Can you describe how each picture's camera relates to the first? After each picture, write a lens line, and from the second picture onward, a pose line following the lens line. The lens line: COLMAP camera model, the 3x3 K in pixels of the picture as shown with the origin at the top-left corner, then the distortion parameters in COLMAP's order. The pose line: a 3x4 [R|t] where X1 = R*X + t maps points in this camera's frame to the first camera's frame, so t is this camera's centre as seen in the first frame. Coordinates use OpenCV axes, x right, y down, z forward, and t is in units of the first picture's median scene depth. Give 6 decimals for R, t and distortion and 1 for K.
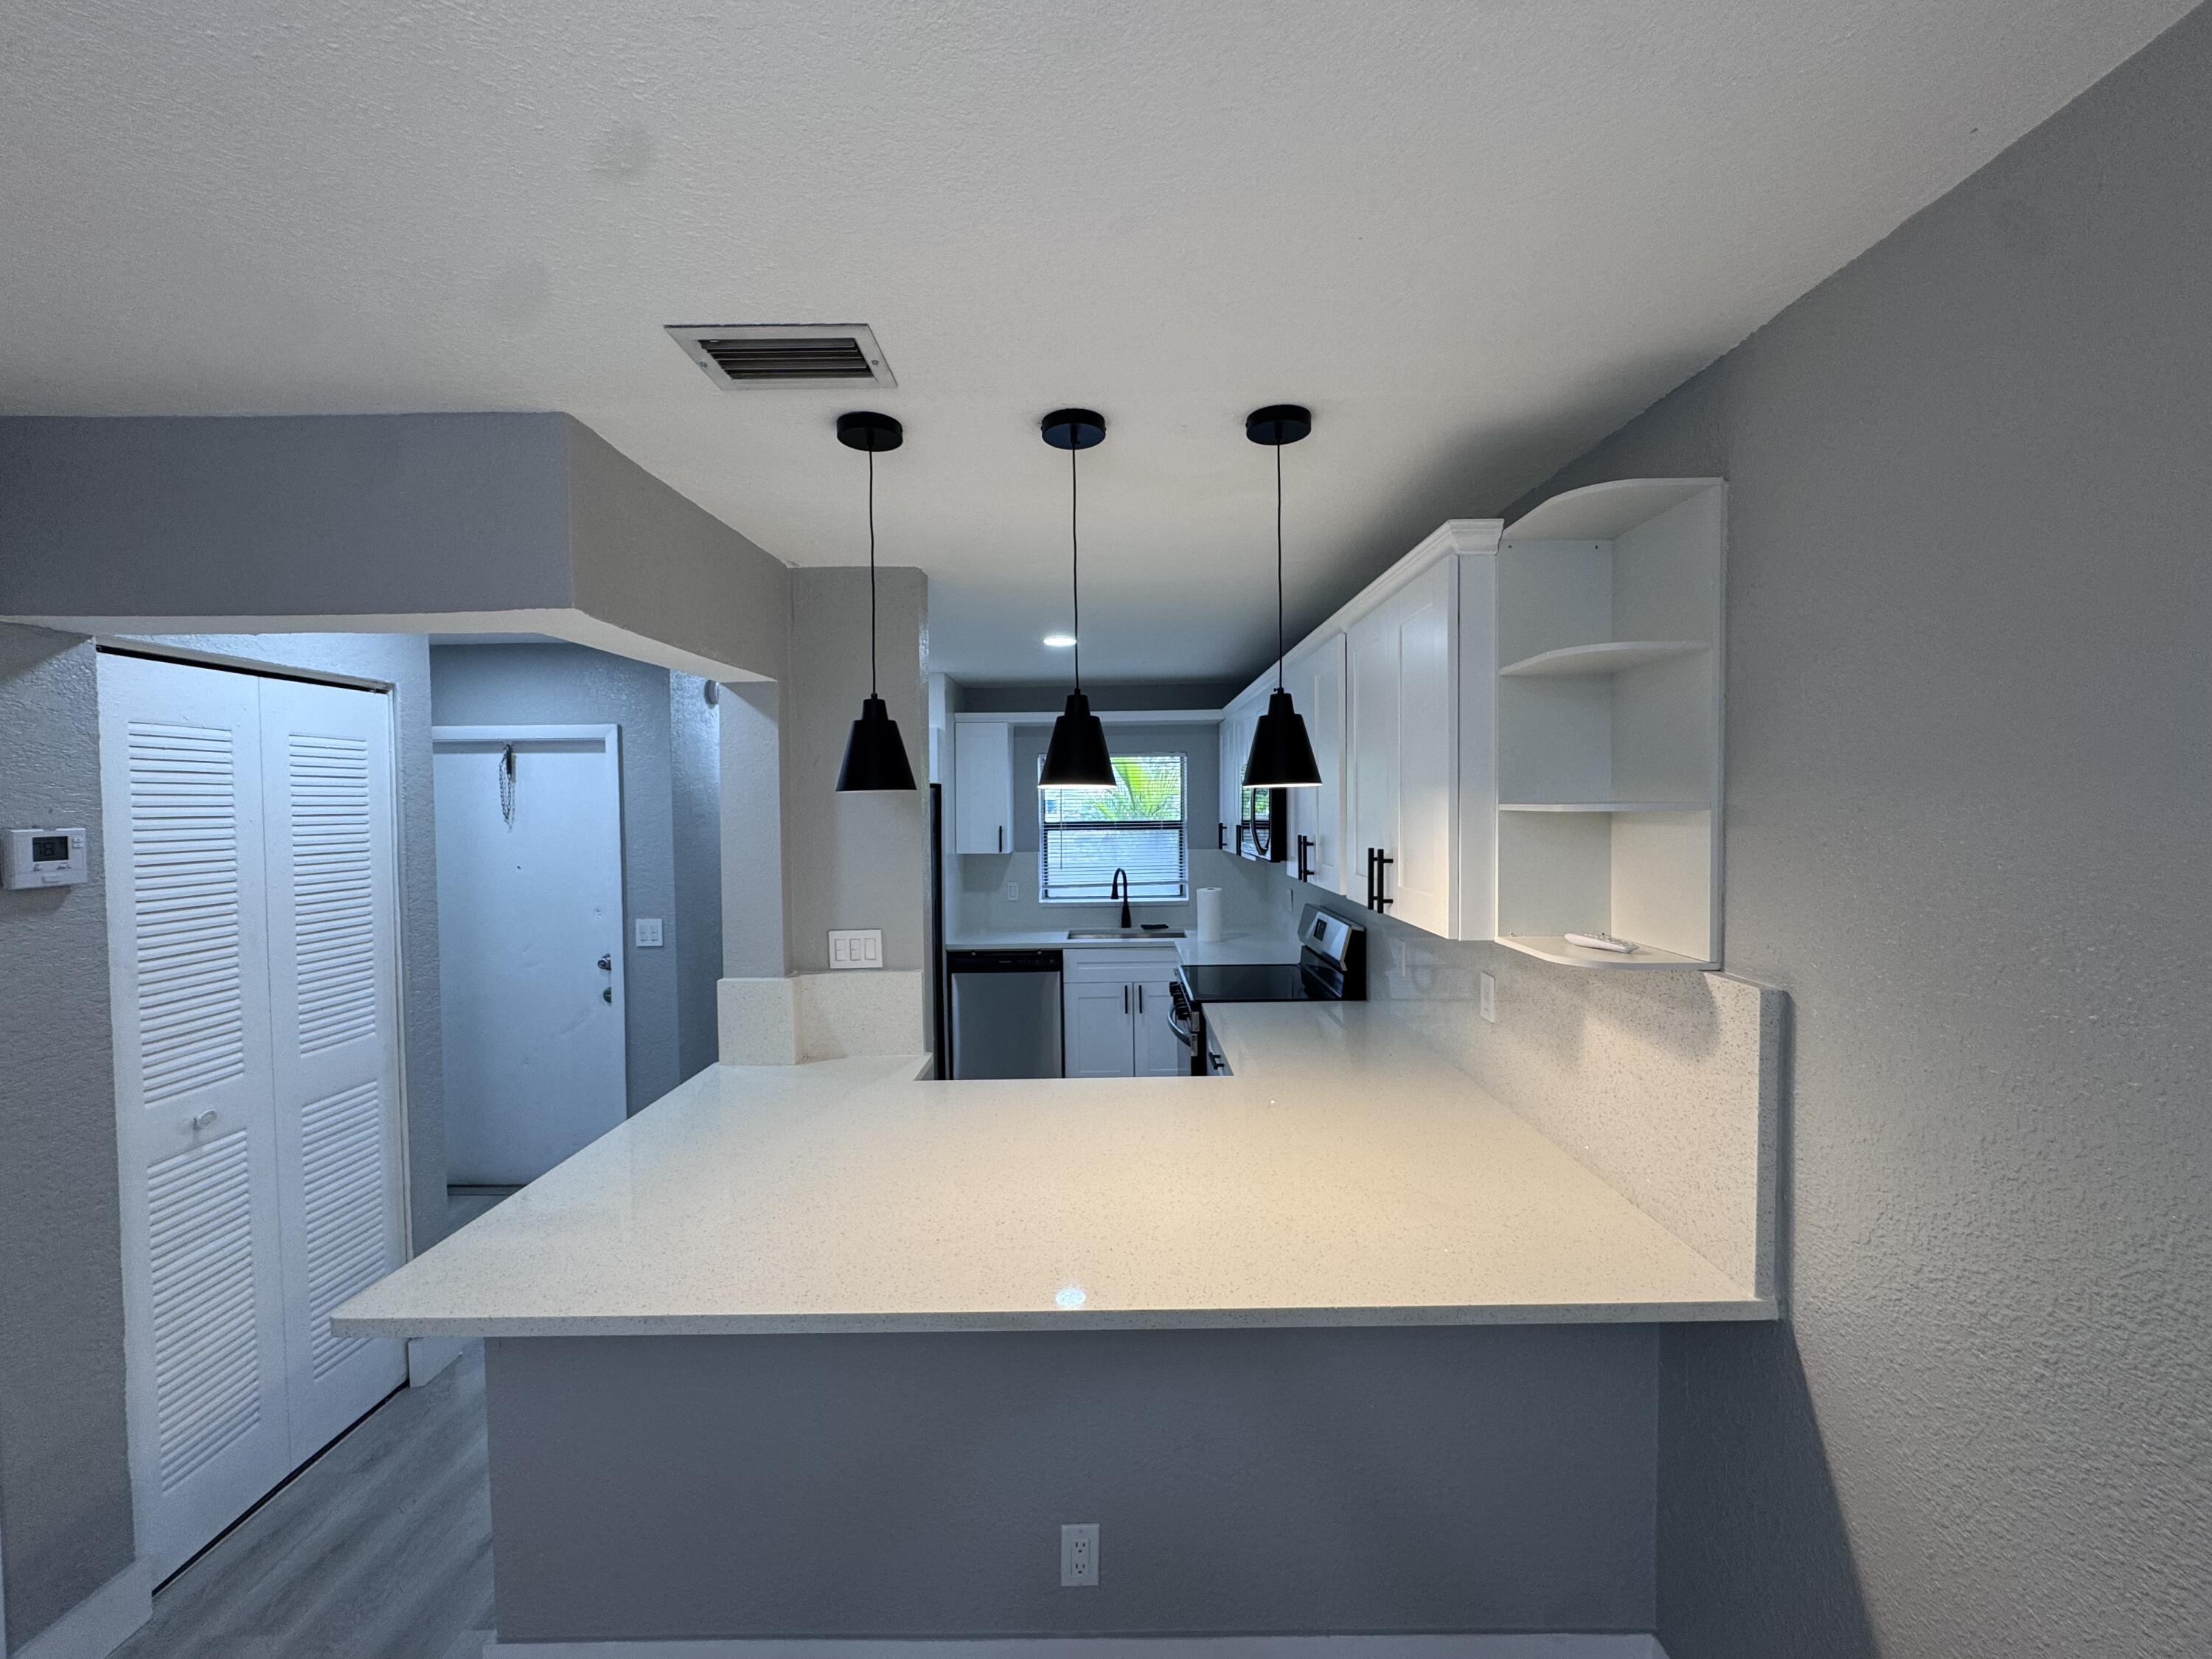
lens RADIAL K [[884.5, 0, 1108.9], [0, 884.5, 826.8], [0, 0, 1]] dist [-0.002464, -0.000450]
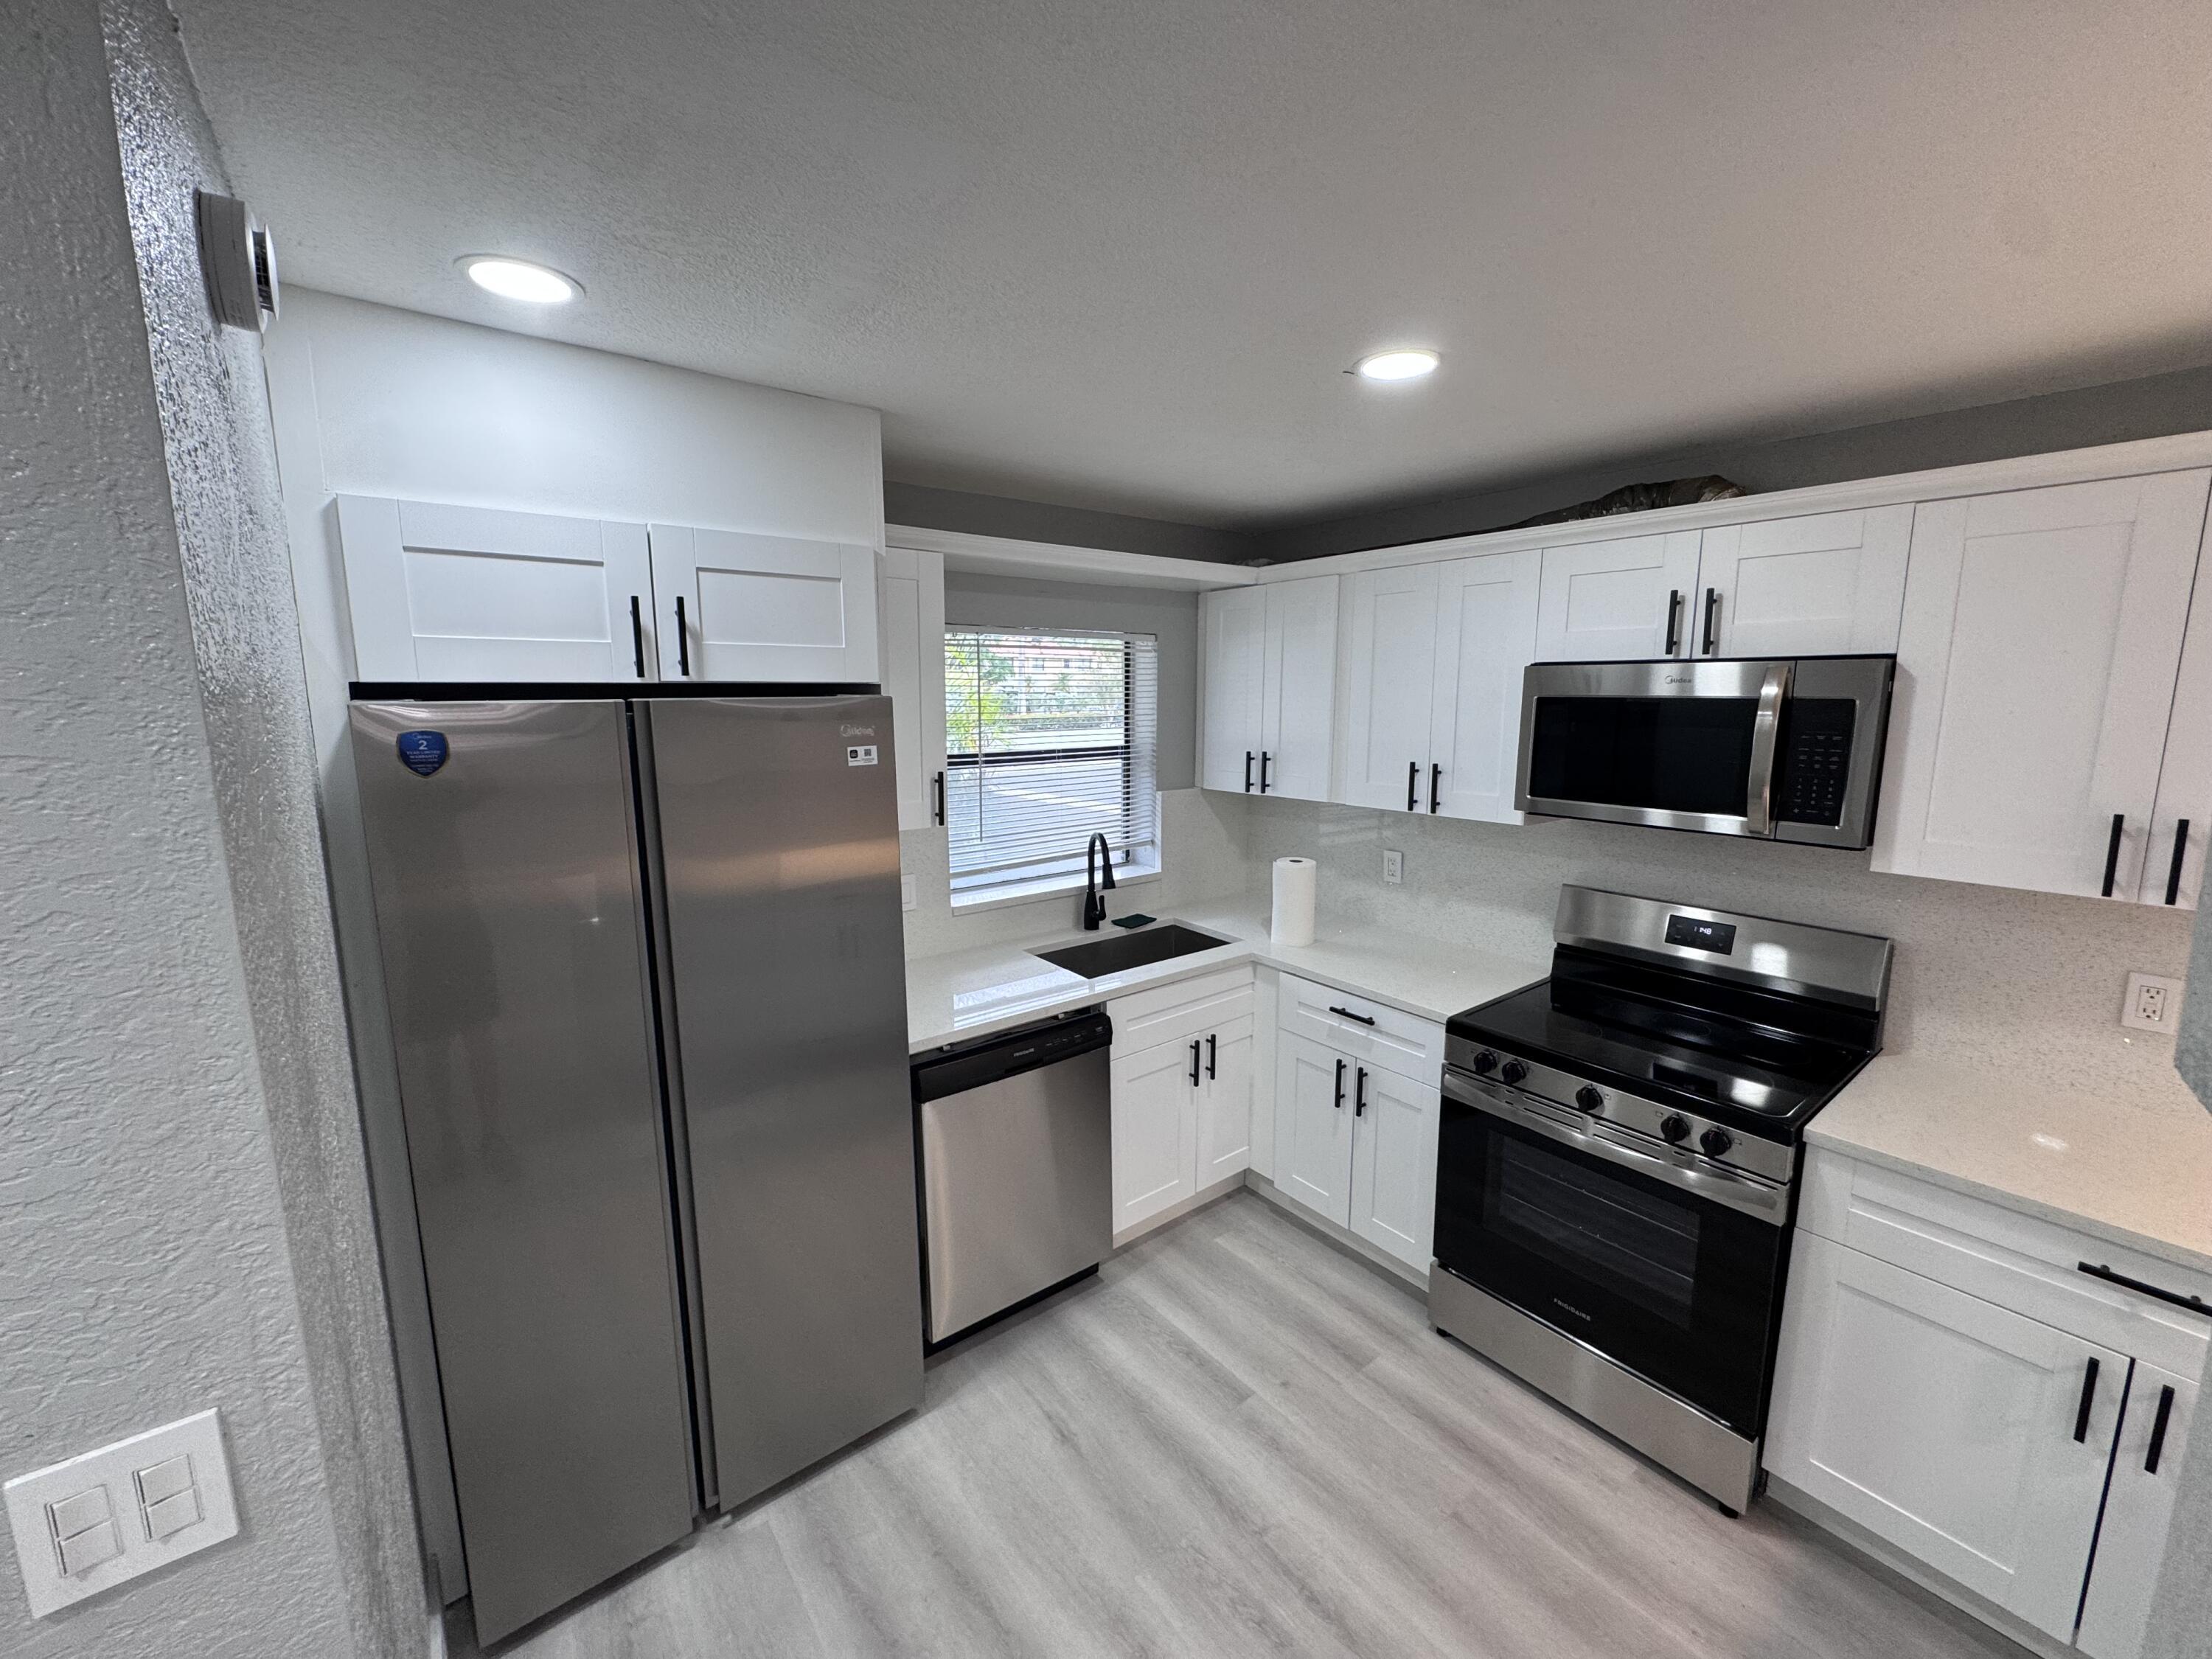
lens RADIAL K [[884.5, 0, 1108.9], [0, 884.5, 826.8], [0, 0, 1]] dist [-0.002464, -0.000450]
pose [[0.787227, -0.087075, 0.610485, -0.365760], [0.013294, 0.992147, 0.124369, -0.030912], [-0.616520, -0.089791, 0.782202, 0.594373]]
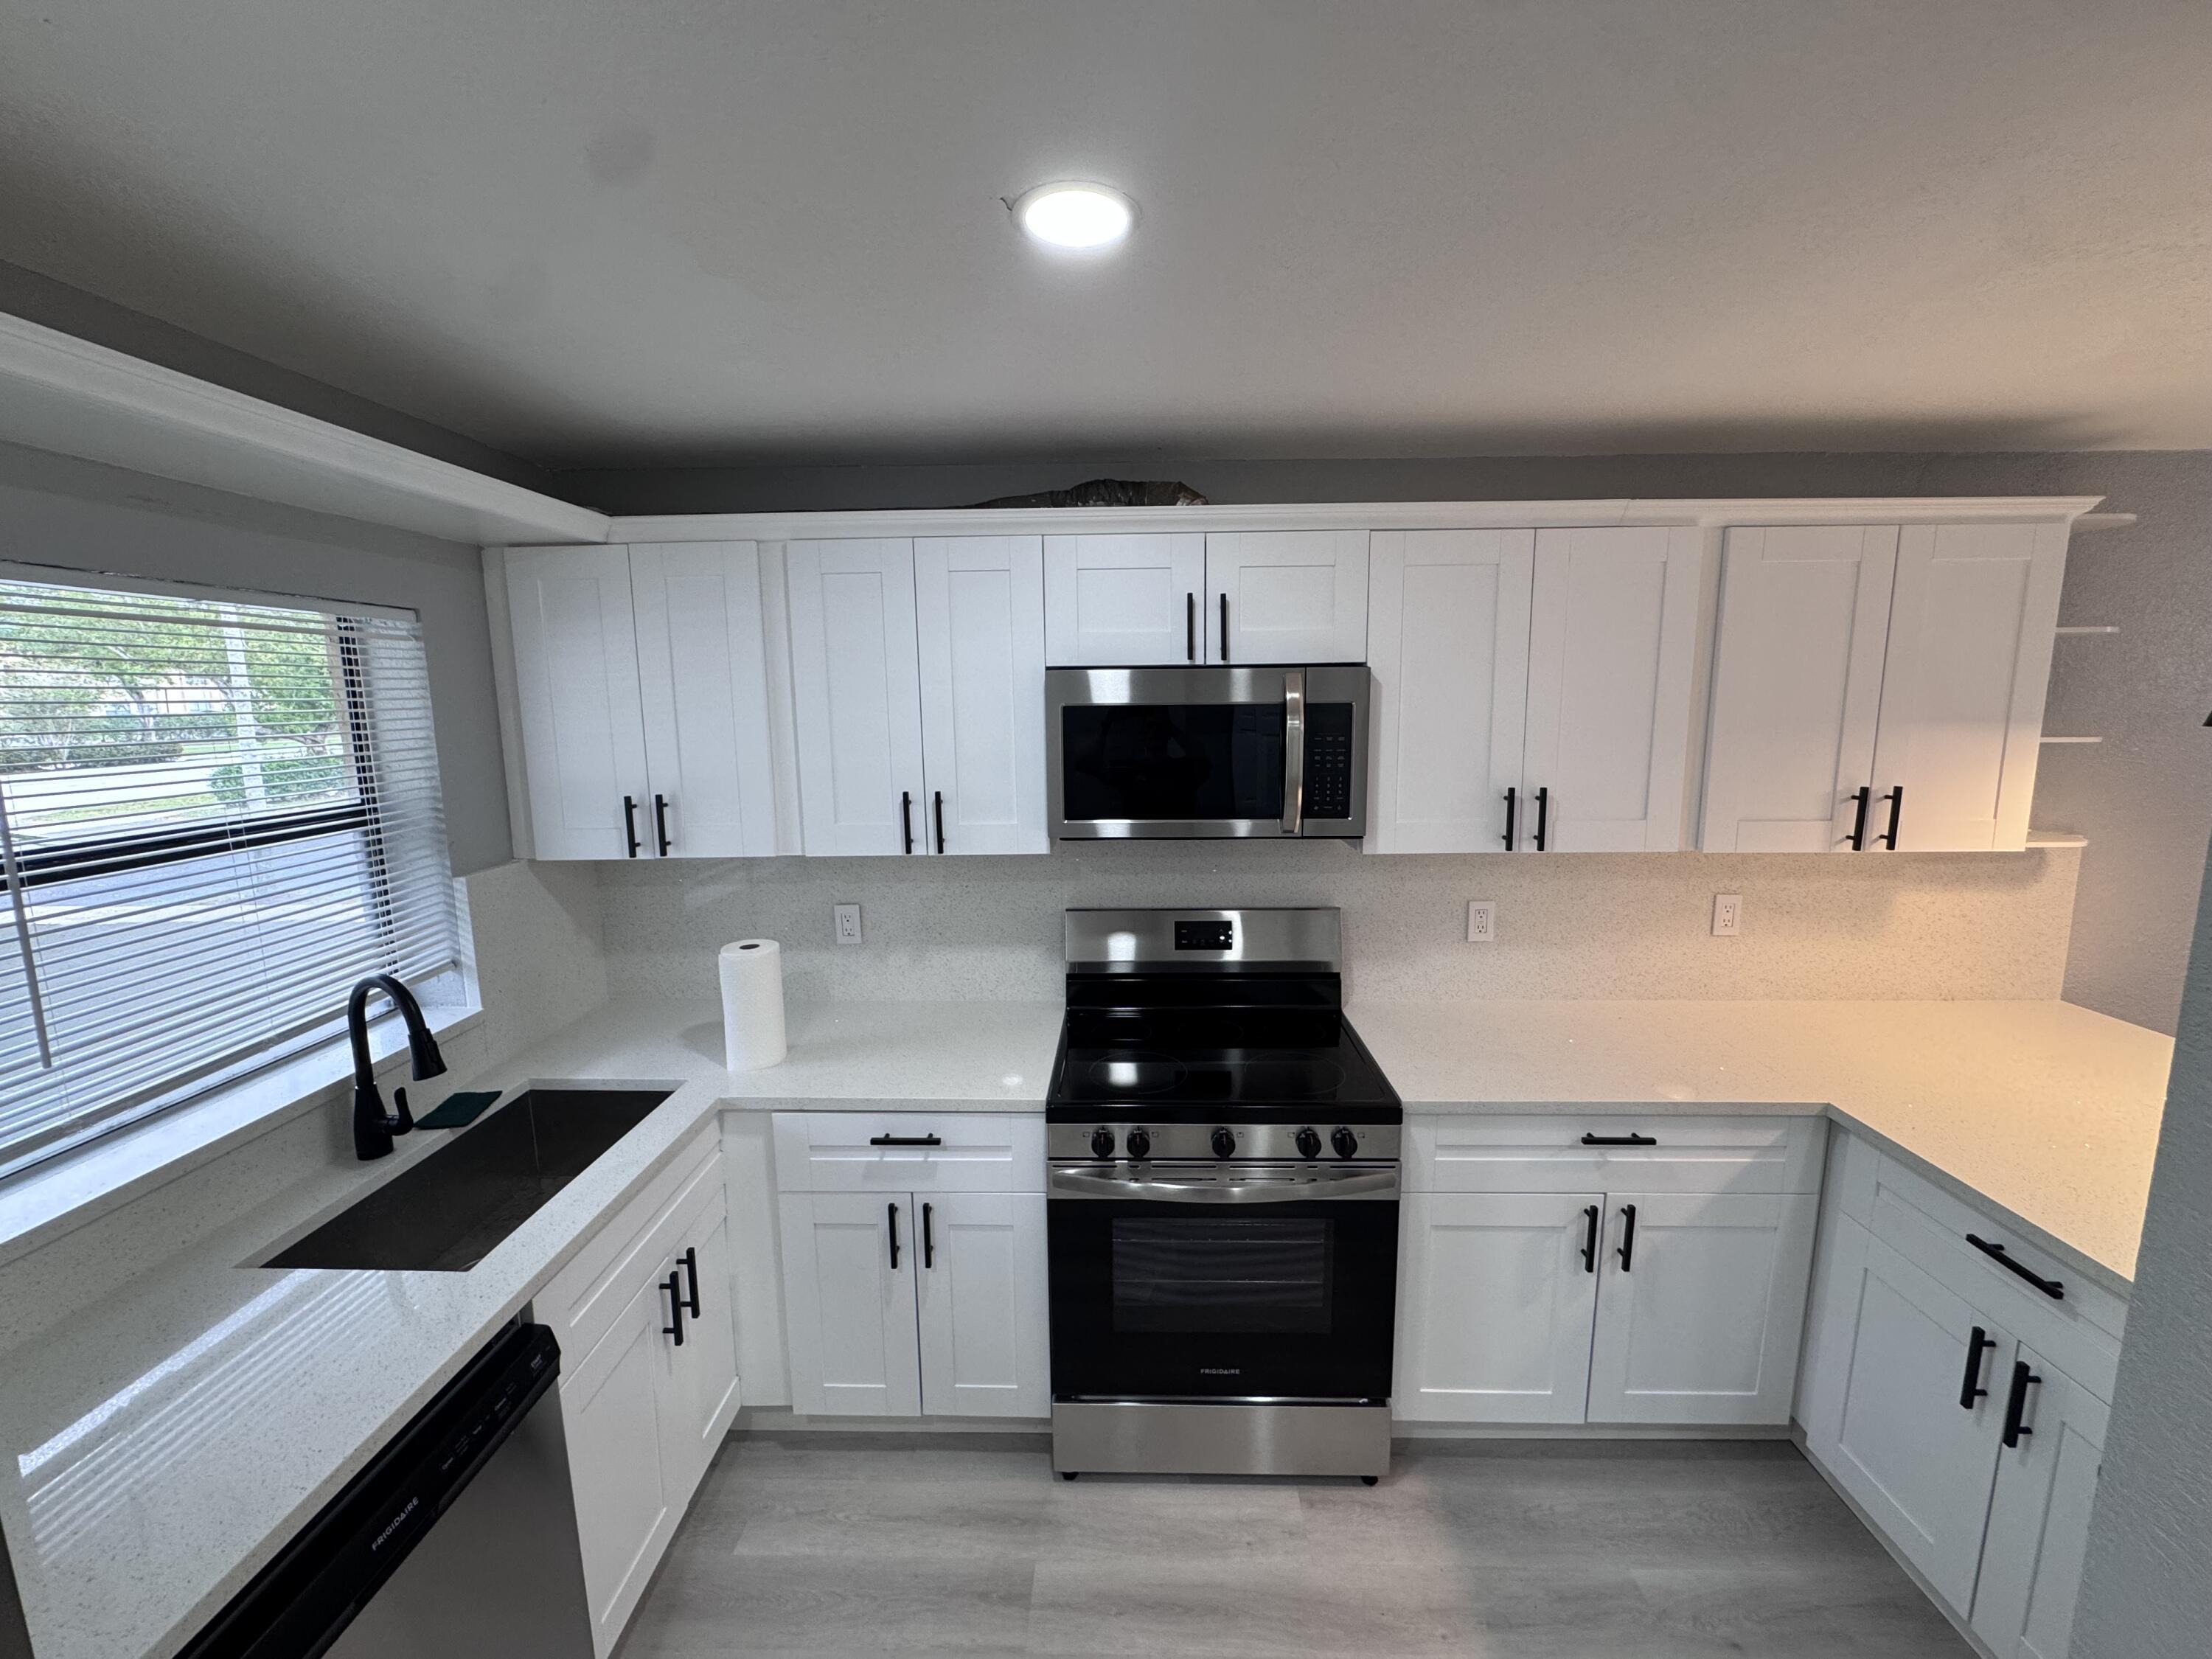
lens RADIAL K [[884.5, 0, 1108.9], [0, 884.5, 826.8], [0, 0, 1]] dist [-0.002464, -0.000450]
pose [[0.024172, -0.139115, 0.989981, -0.301578], [0.041937, 0.989540, 0.138029, -0.038457], [-0.998828, 0.038181, 0.029753, 0.805301]]
